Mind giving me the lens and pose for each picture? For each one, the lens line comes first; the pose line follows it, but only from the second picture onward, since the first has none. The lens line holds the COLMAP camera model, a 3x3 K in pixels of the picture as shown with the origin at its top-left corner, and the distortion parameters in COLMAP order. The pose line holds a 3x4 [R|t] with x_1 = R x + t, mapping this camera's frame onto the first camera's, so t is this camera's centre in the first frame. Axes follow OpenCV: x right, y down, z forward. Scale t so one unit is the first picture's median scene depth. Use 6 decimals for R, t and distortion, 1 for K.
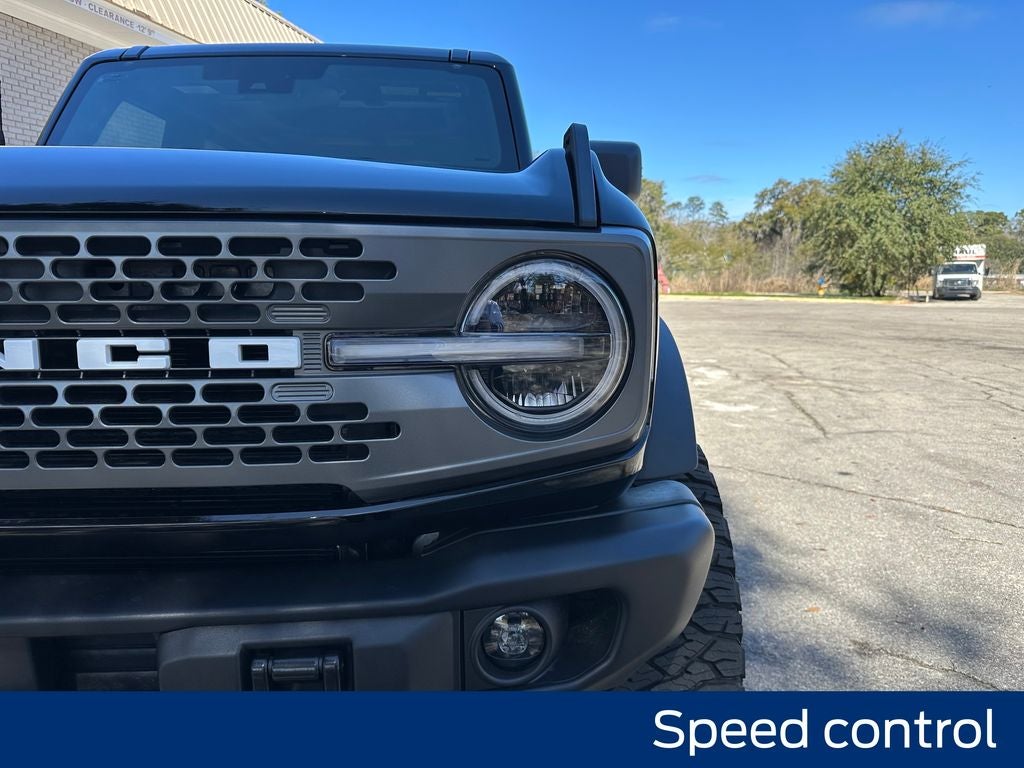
lens RADIAL K [[703.1, 0, 512.0], [0, 703.1, 384.0], [0, 0, 1]] dist [0.004010, -0.006589]
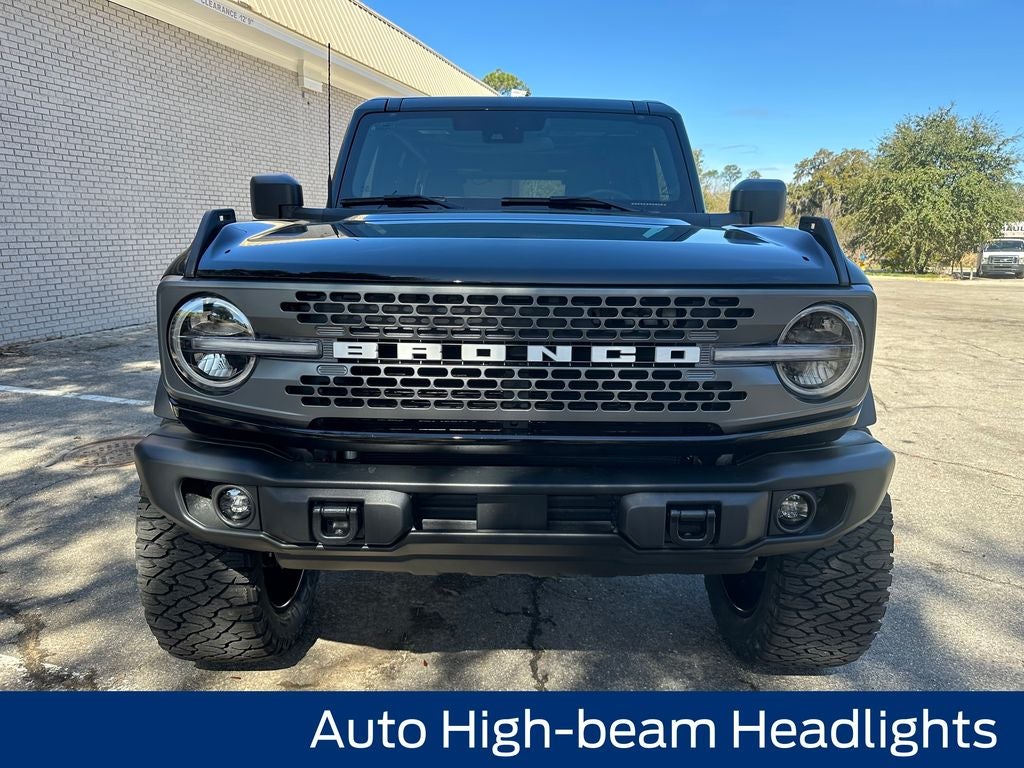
lens RADIAL K [[683.0, 0, 514.9], [0, 683.0, 389.6], [0, 0, 1]] dist [0.037998, -0.043081]
pose [[0.998744, 0.022852, -0.044592, -0.063389], [-0.020429, 0.998329, 0.054048, -0.003551], [0.045753, -0.053069, 0.997542, -0.080523]]
